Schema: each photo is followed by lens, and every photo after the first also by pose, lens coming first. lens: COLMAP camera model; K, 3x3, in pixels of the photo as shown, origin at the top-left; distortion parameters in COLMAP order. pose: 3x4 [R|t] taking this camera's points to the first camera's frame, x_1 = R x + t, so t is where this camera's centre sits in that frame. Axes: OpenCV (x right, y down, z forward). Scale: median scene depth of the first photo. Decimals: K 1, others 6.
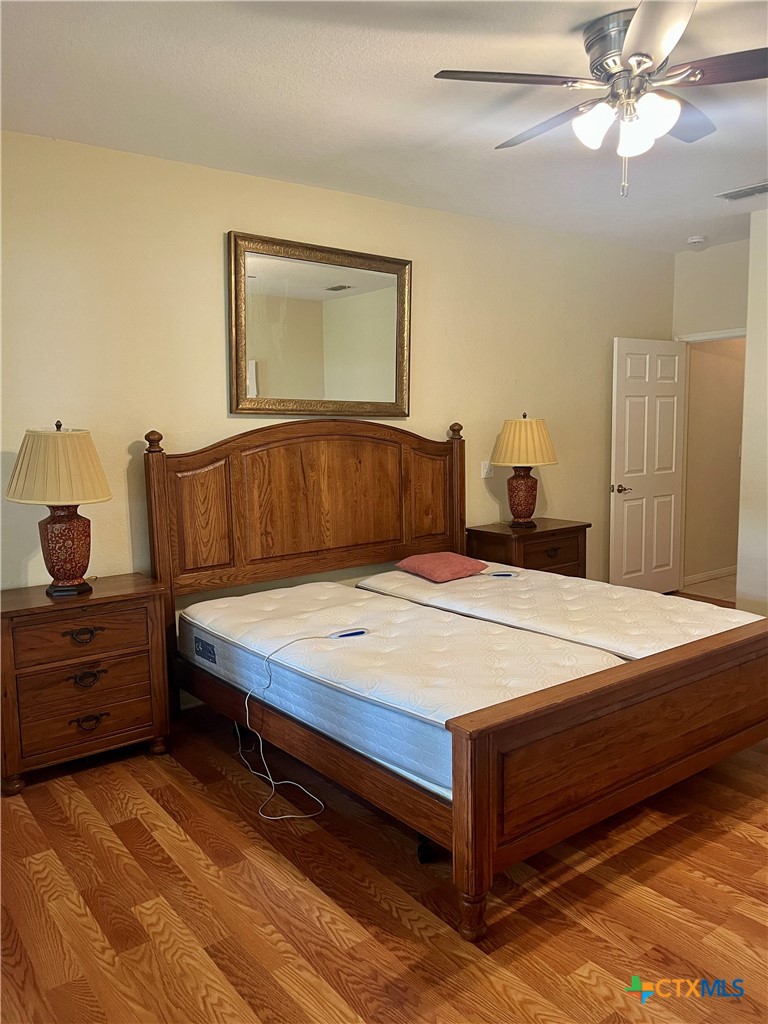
lens RADIAL K [[770.2, 0, 384.0], [0, 770.2, 512.0], [0, 0, 1]] dist [0.096985, -0.166392]
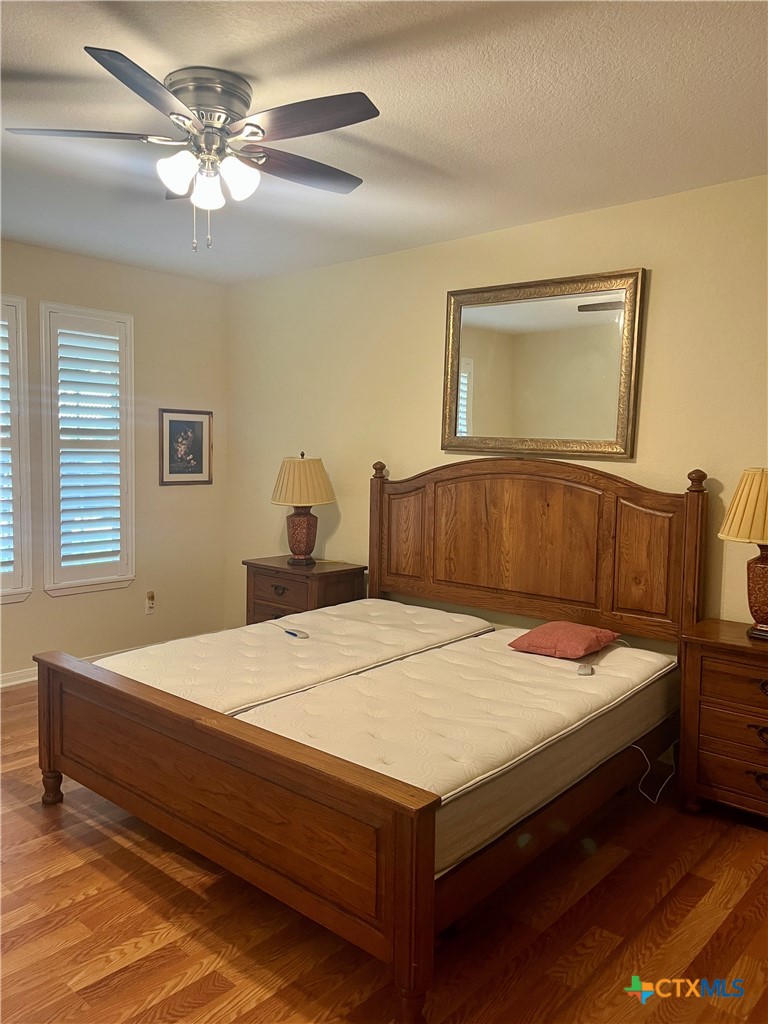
lens RADIAL K [[770.2, 0, 384.0], [0, 770.2, 512.0], [0, 0, 1]] dist [0.096985, -0.166392]
pose [[0.213119, 0.100197, -0.971875, 0.878956], [-0.137457, 0.987909, 0.071707, -0.103320], [0.967309, 0.118308, 0.224314, 0.654186]]
